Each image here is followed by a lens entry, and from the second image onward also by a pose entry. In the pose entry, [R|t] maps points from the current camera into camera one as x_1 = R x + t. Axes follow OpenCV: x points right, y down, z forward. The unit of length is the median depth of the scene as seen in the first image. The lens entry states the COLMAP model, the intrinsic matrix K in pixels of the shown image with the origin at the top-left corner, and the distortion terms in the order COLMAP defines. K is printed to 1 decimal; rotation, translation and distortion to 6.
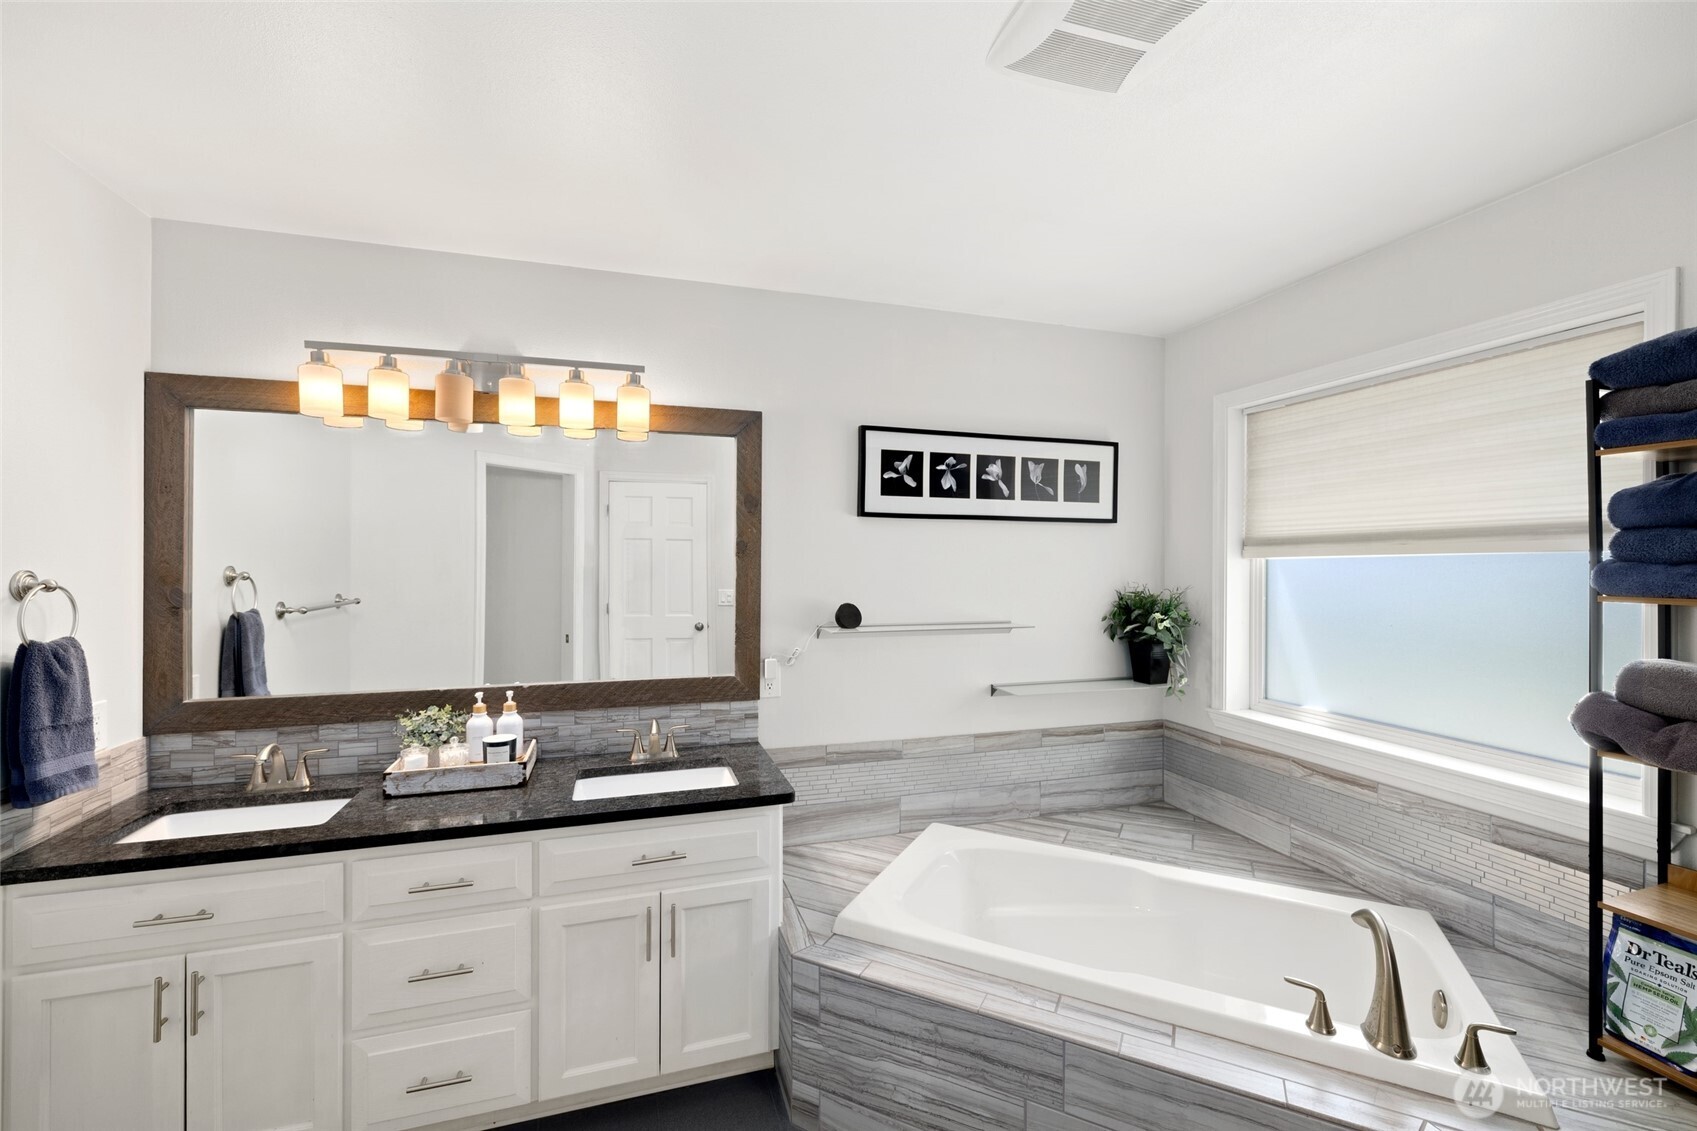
lens RADIAL K [[716.7, 0, 841.9], [0, 716.7, 560.6], [0, 0, 1]] dist [0.000969, 0.000063]
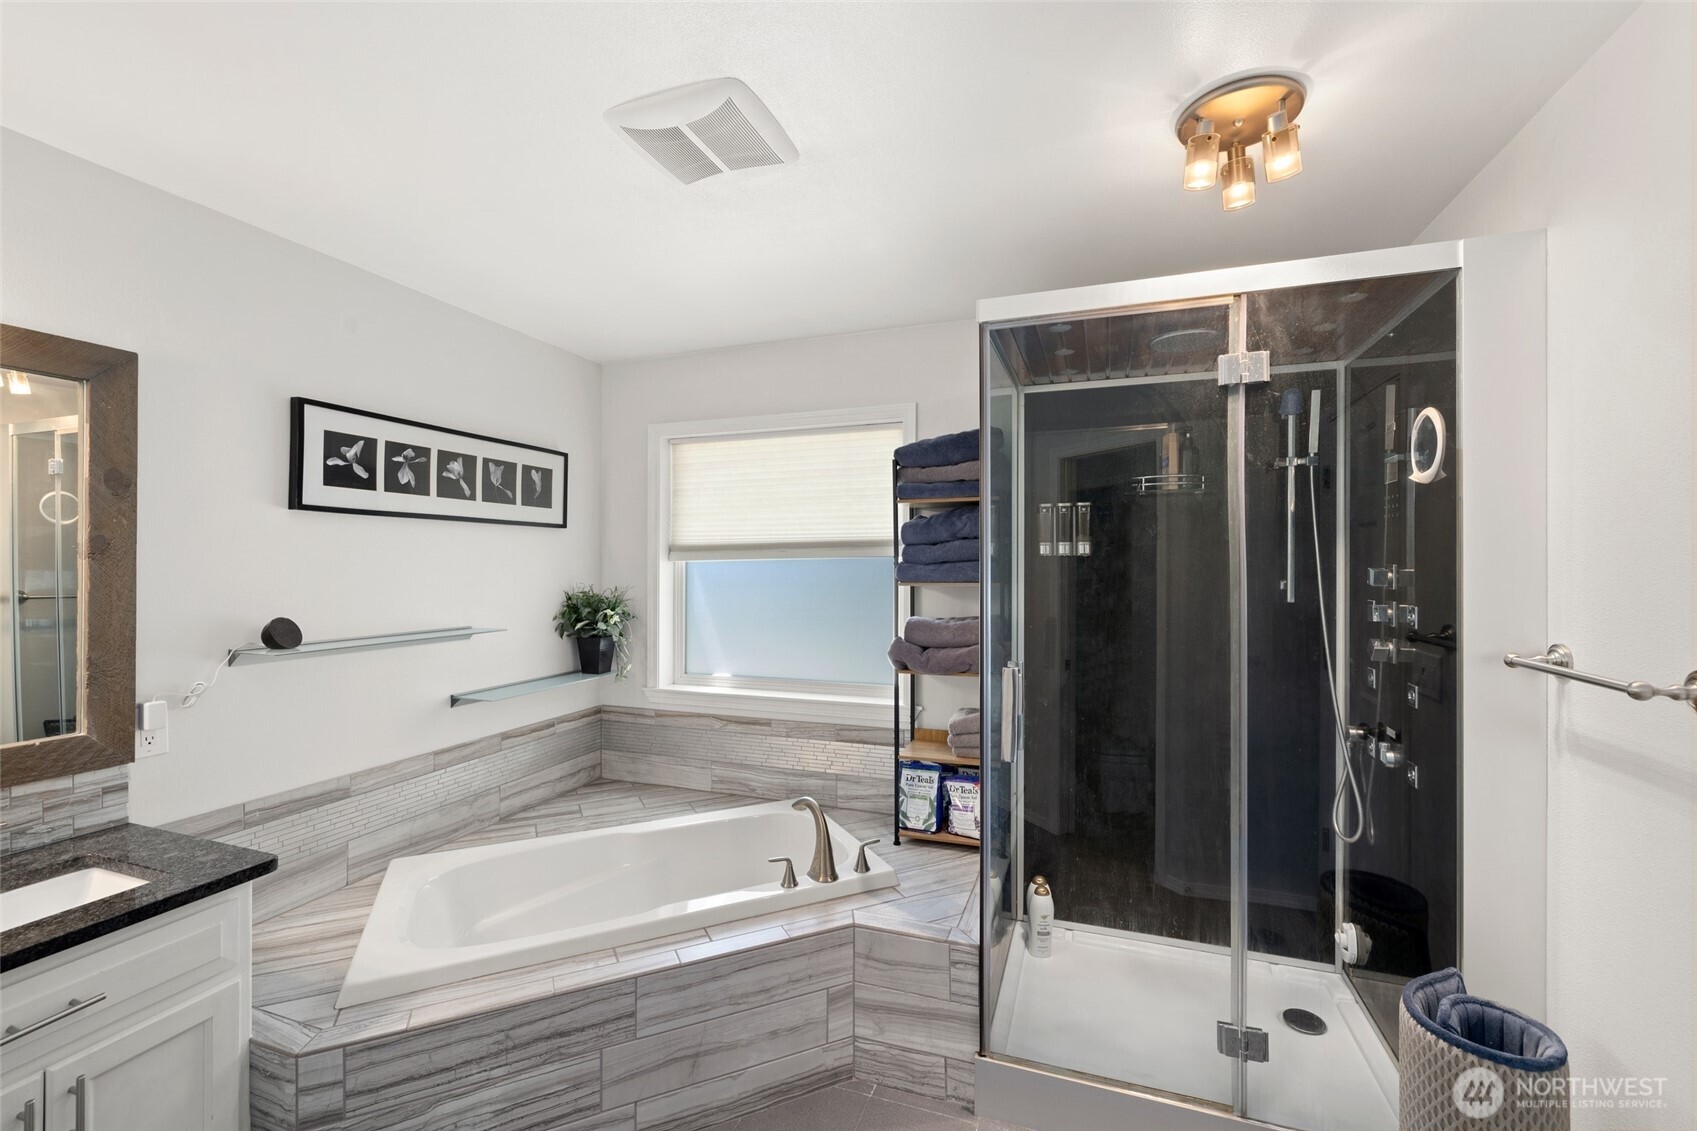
lens RADIAL K [[716.7, 0, 848.4], [0, 716.7, 565.1], [0, 0, 1]] dist [0.000969, 0.000063]
pose [[0.608315, -0.004385, 0.793684, -0.237083], [0.002611, 0.999990, 0.003524, -0.000028], [-0.793691, -0.000071, 0.608321, 0.014005]]
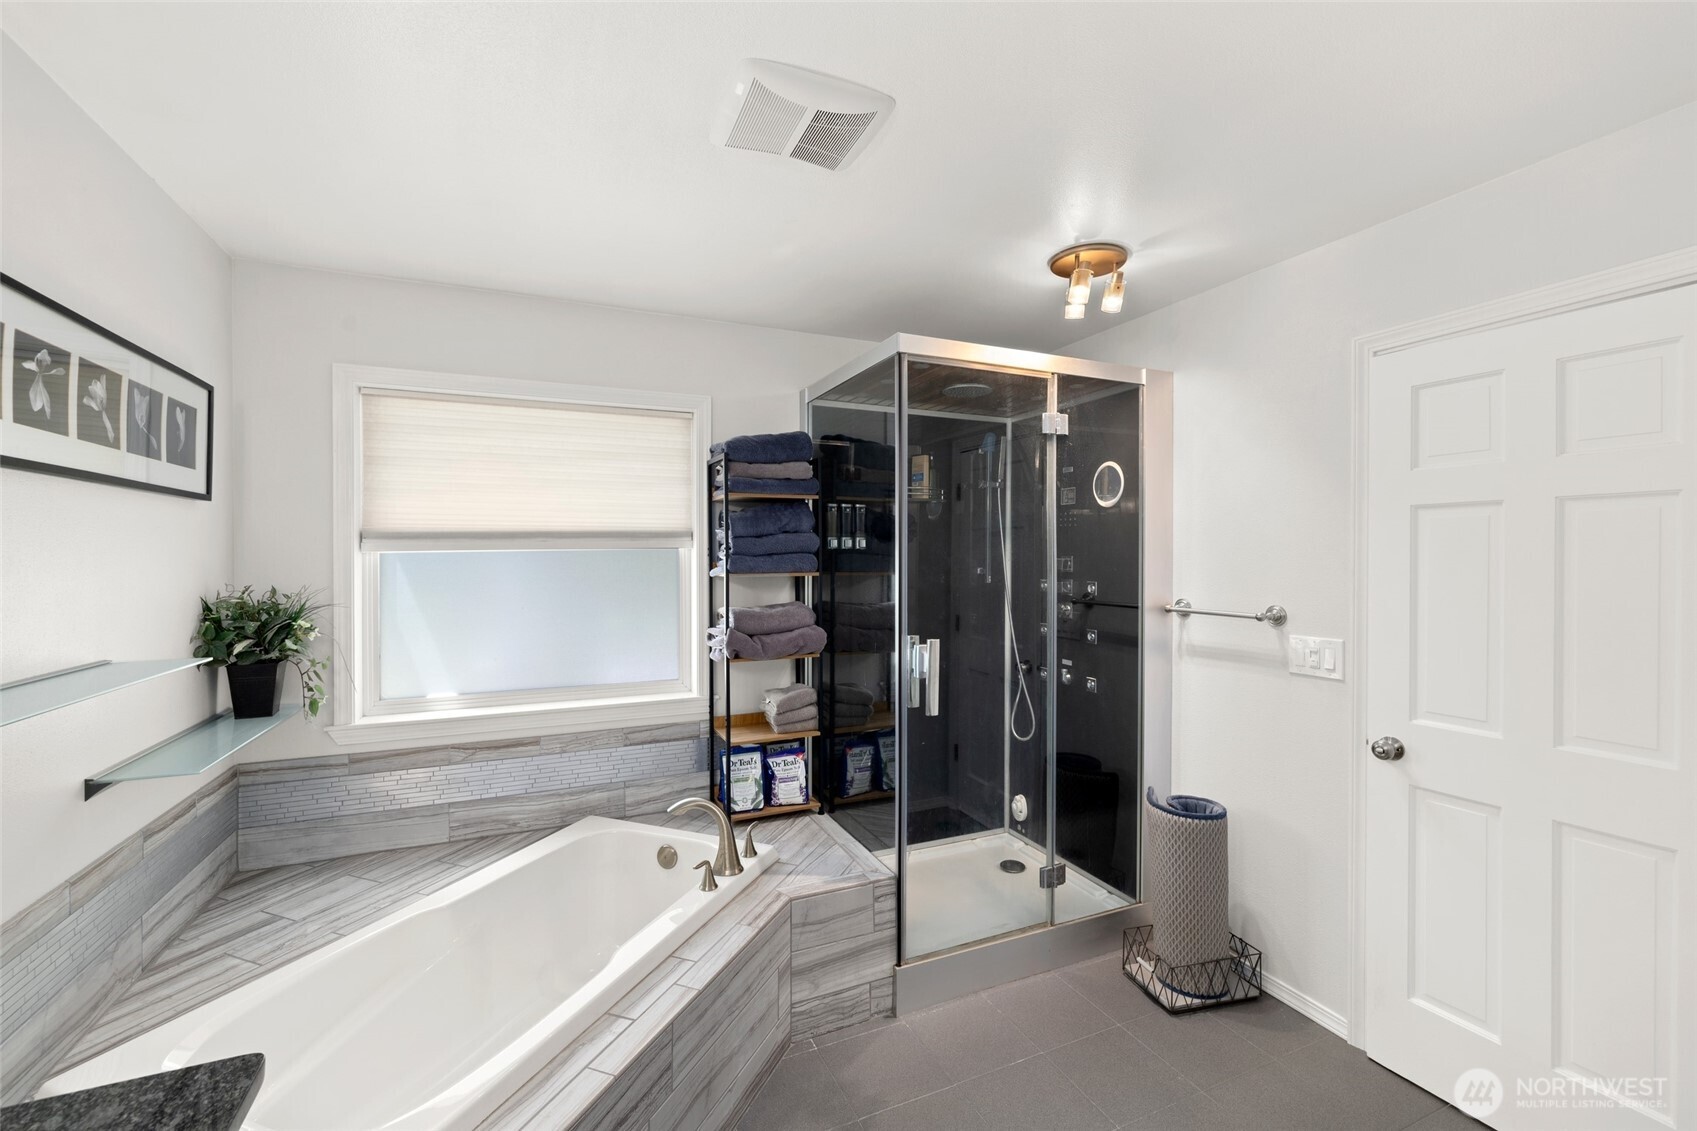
lens RADIAL K [[716.7, 0, 848.6], [0, 716.7, 564.9], [0, 0, 1]] dist [0.000969, 0.000063]
pose [[-0.114555, -0.015486, 0.993296, -0.433068], [0.000379, 0.999878, 0.015632, -0.000581], [-0.993417, 0.002167, -0.114536, 0.515758]]
